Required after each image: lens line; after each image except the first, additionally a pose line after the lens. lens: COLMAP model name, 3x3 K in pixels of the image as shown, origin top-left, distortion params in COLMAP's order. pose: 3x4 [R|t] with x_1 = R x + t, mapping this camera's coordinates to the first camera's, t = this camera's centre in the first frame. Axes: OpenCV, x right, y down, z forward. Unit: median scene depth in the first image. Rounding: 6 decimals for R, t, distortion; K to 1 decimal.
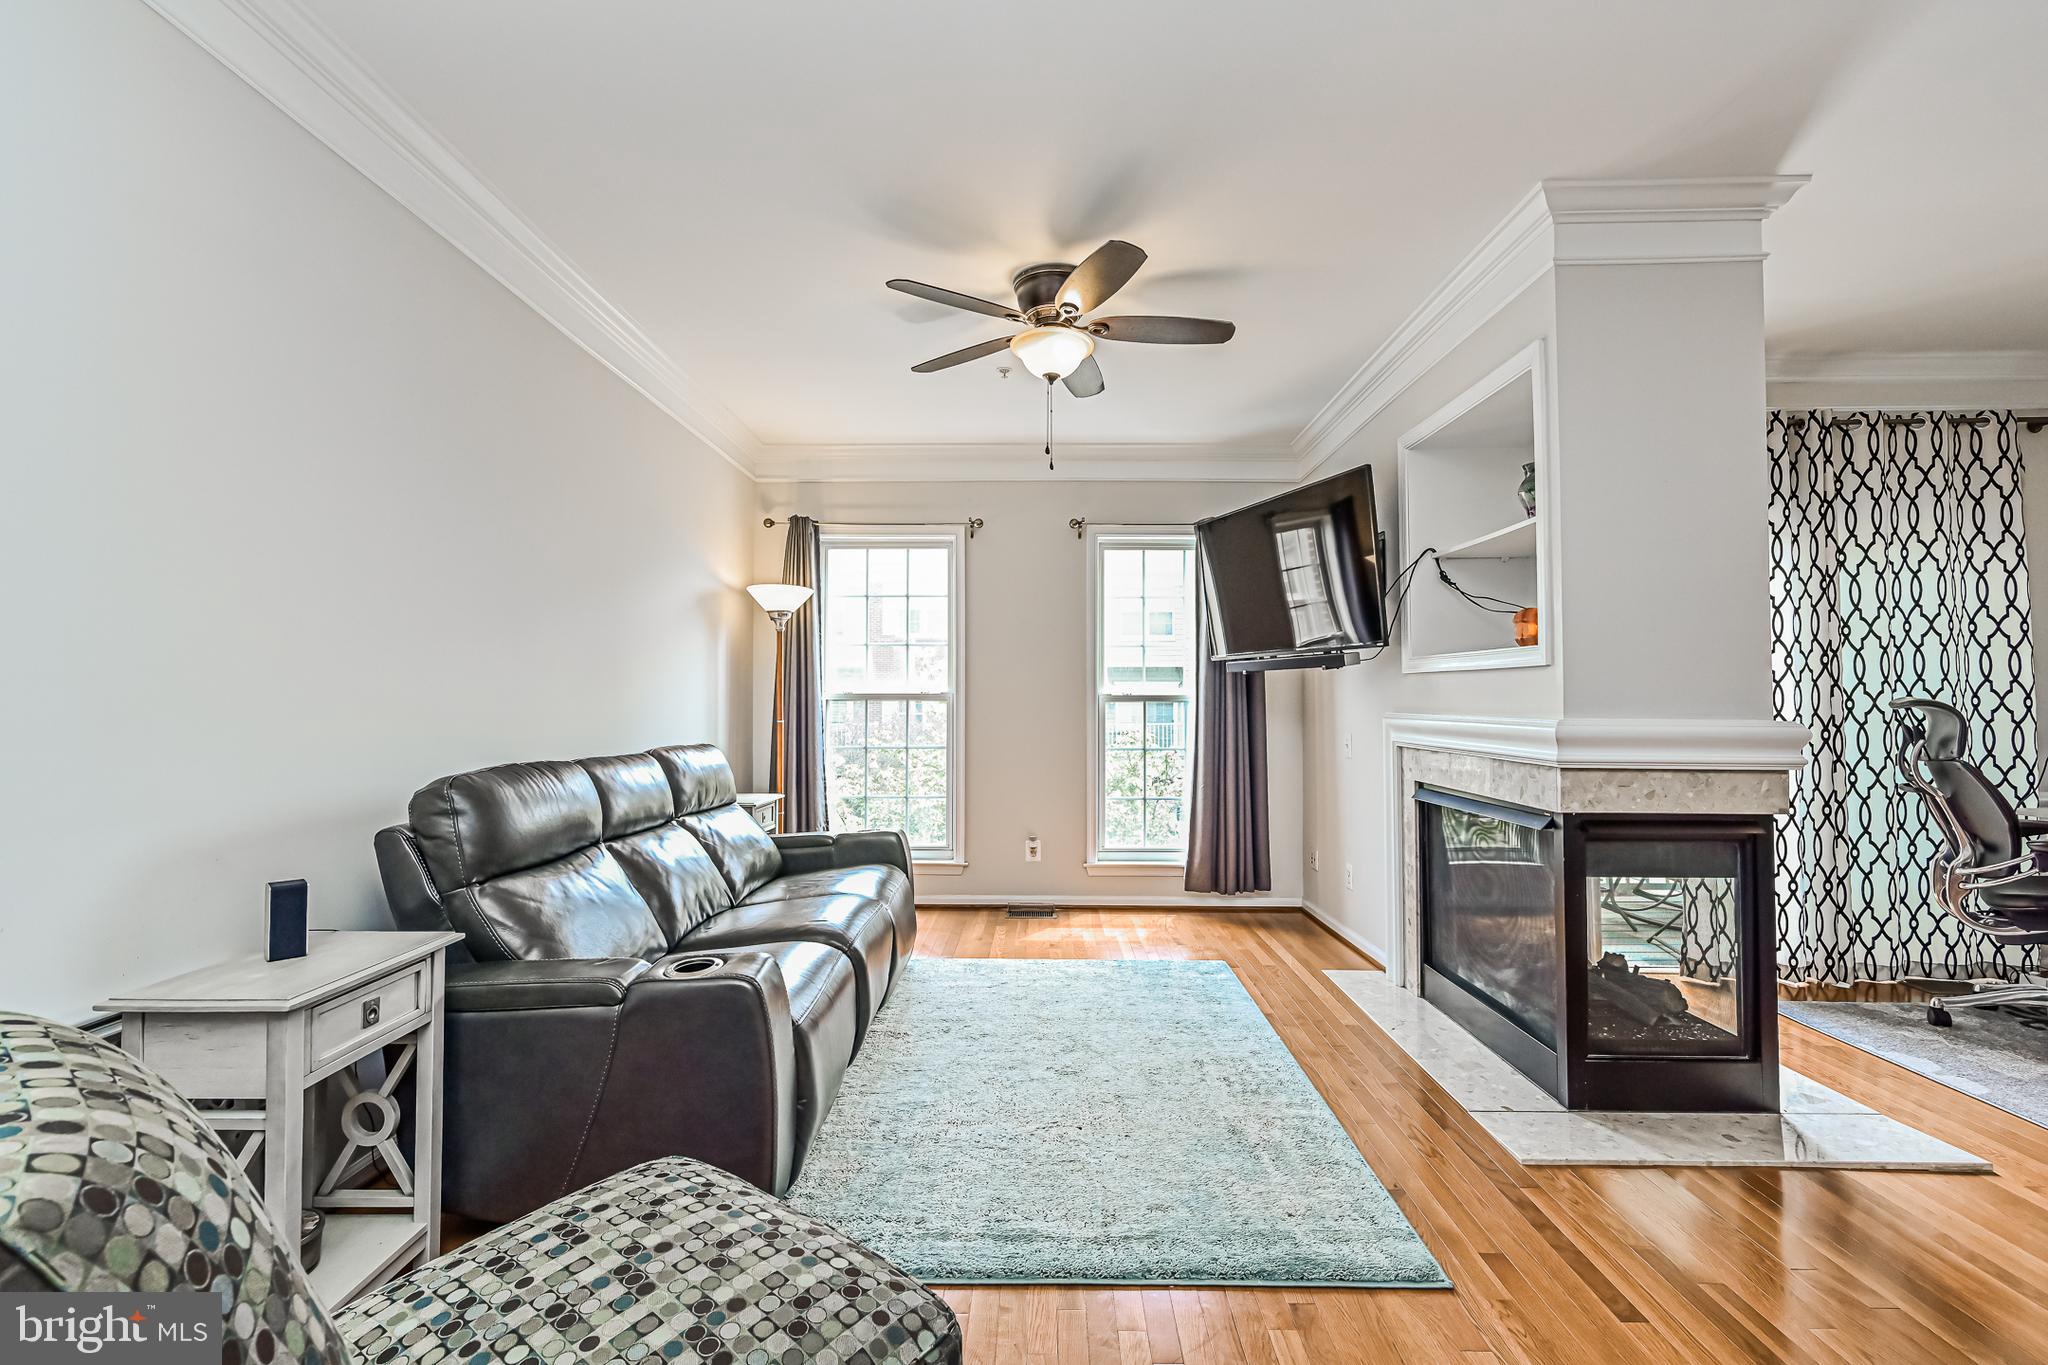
lens RADIAL K [[866.0, 0, 1023.0], [0, 866.0, 681.3], [0, 0, 1]] dist [-0.003090, 0.000289]
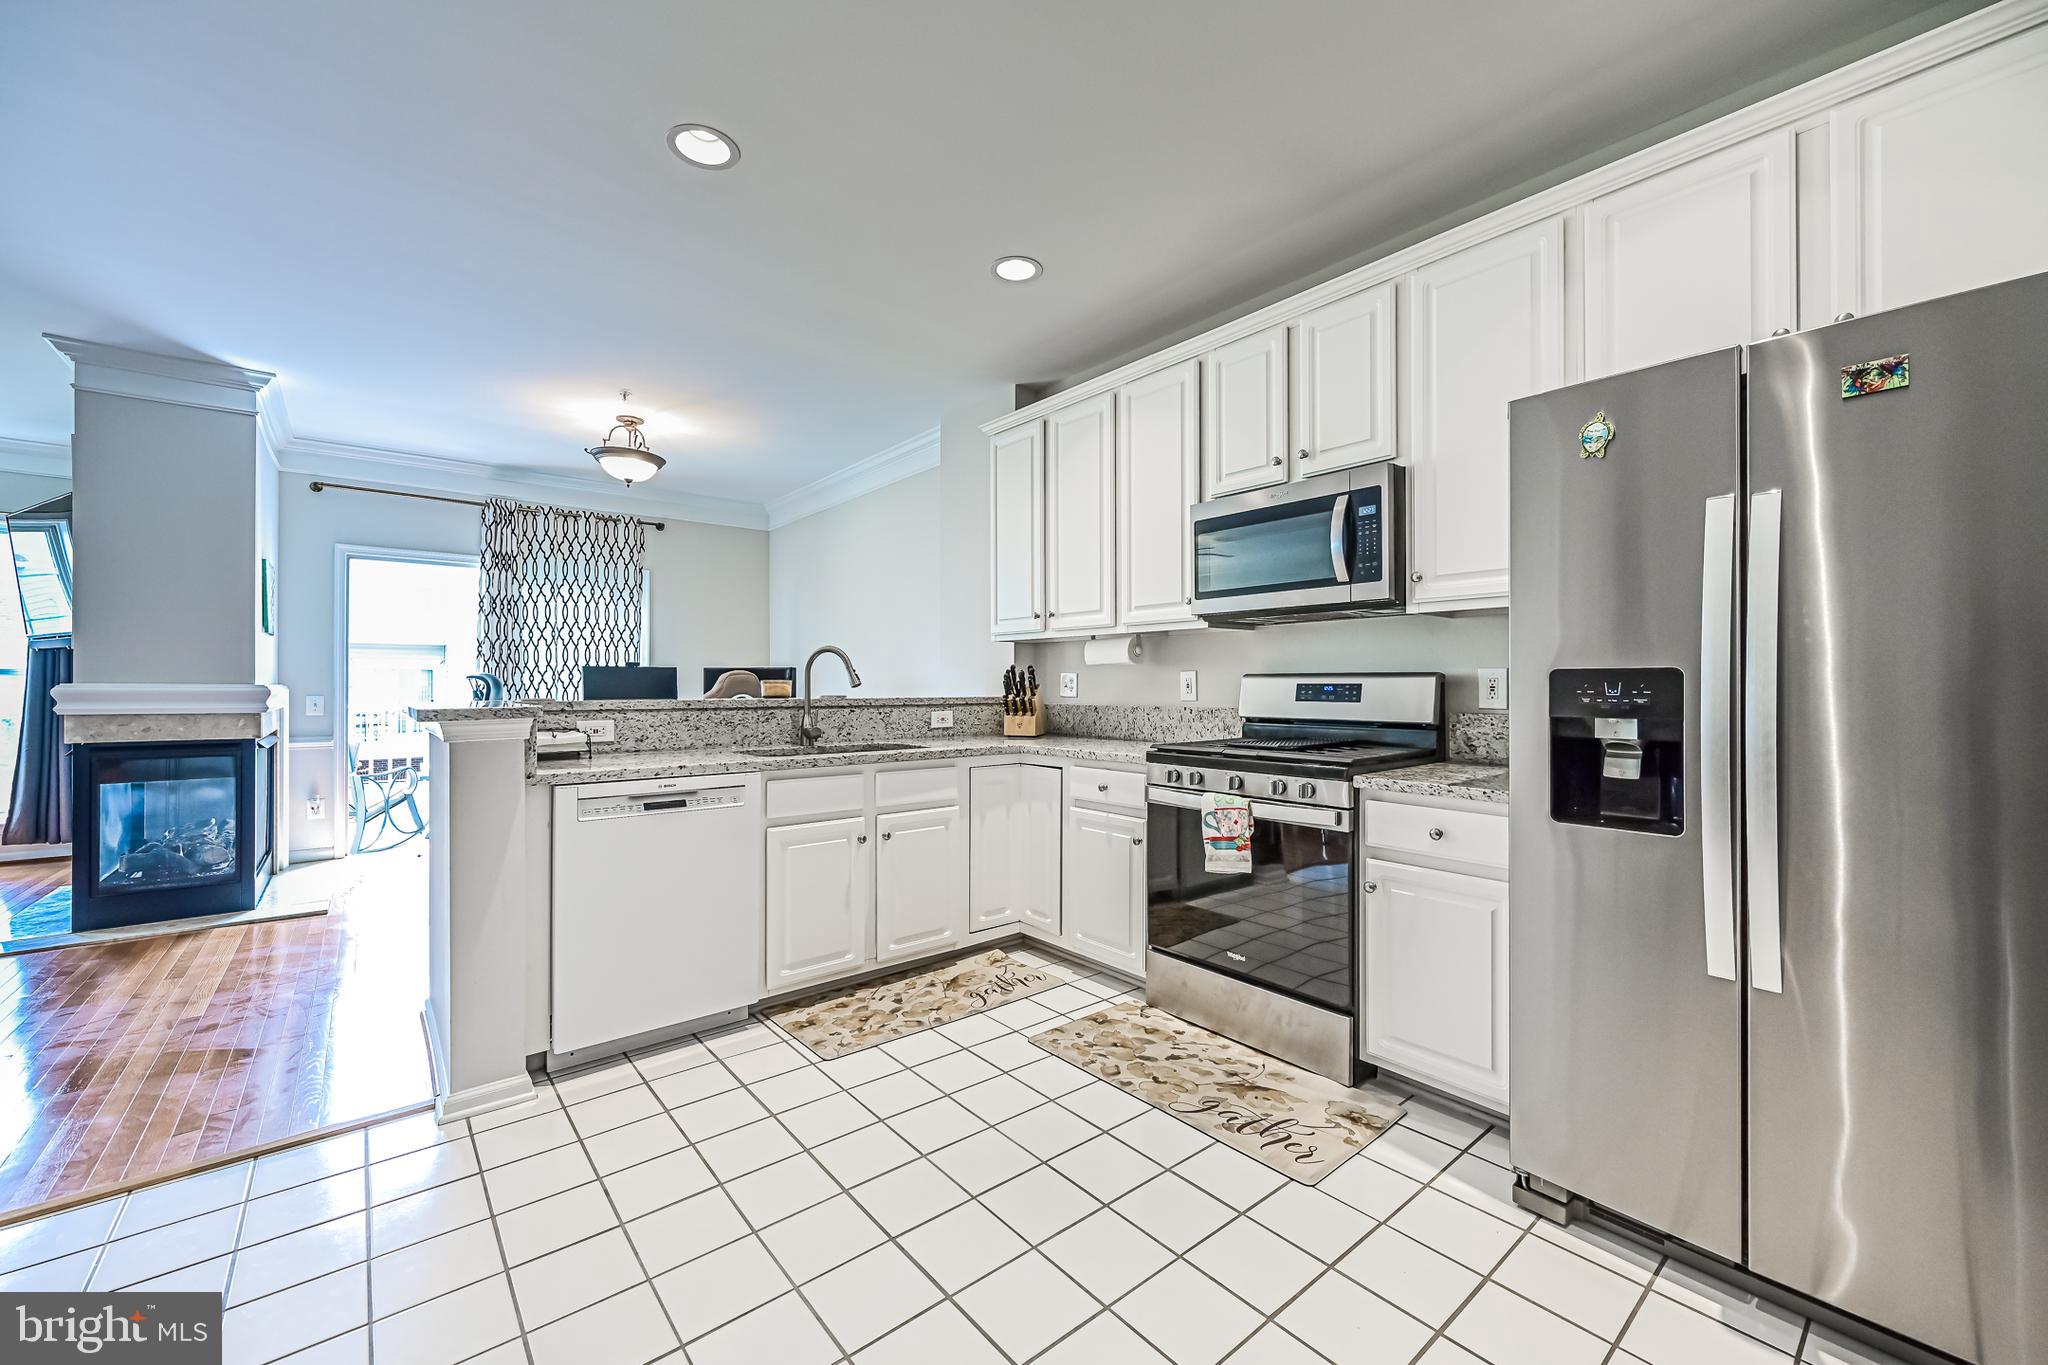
lens RADIAL K [[809.0, 0, 1026.8], [0, 809.0, 678.7], [0, 0, 1]] dist [-0.001659, 0.000840]
pose [[0.757242, 0.006315, 0.653104, 0.680449], [-0.017487, 0.999791, 0.010607, -0.007335], [-0.652900, -0.019453, 0.757194, -0.852105]]
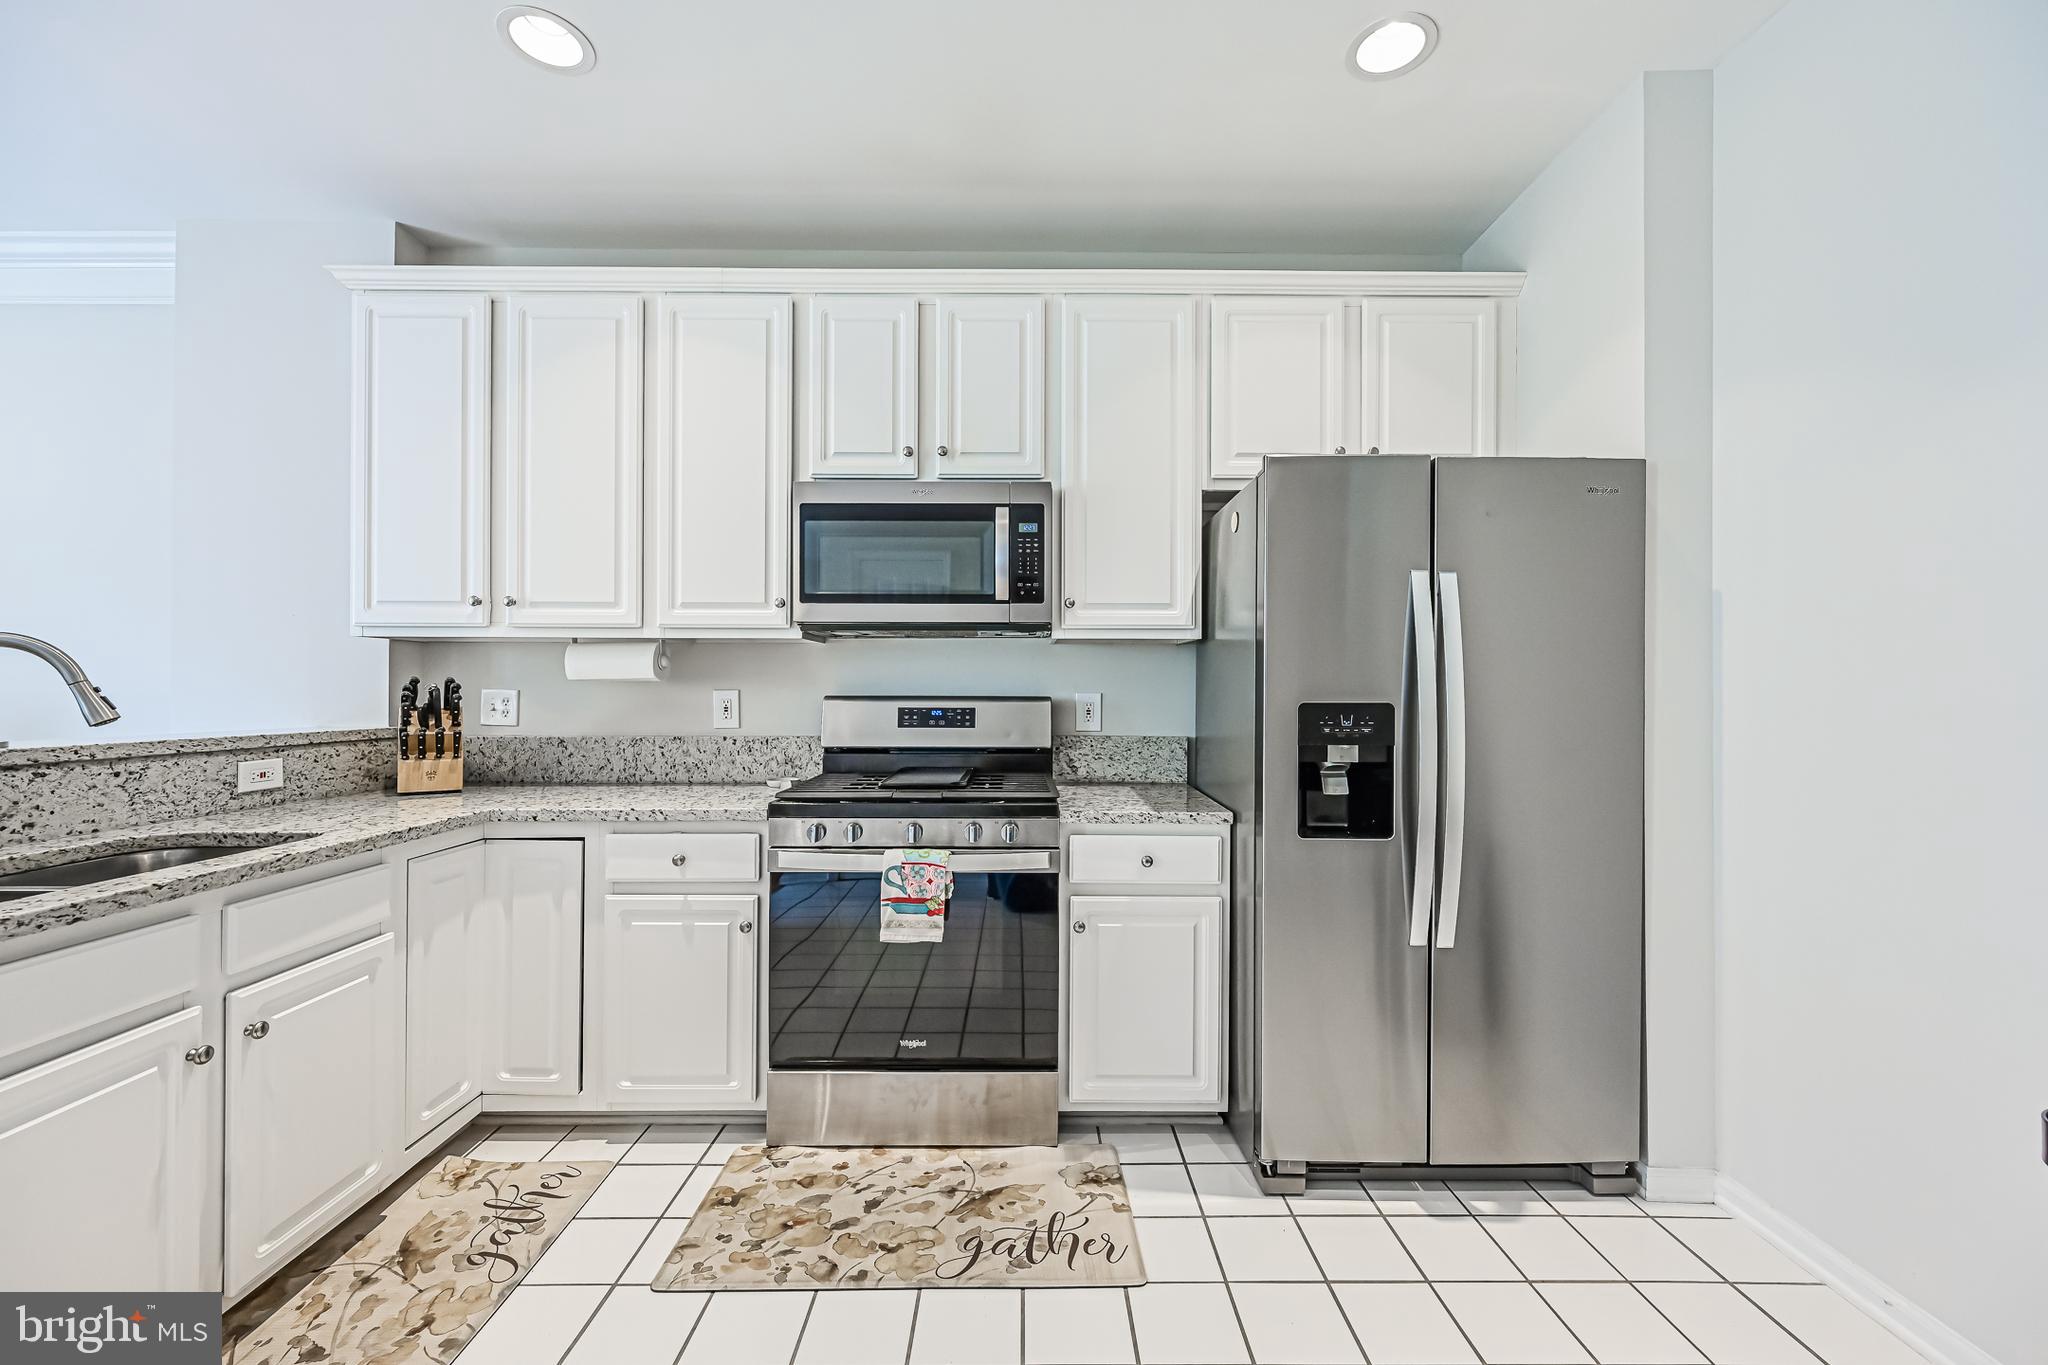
lens RADIAL K [[809.0, 0, 1030.4], [0, 809.0, 684.3], [0, 0, 1]] dist [-0.001659, 0.000840]
pose [[-0.027662, 0.009619, 0.999571, 0.695329], [-0.027377, 0.999571, -0.010376, -0.014921], [-0.999242, -0.027652, -0.027387, -0.507323]]
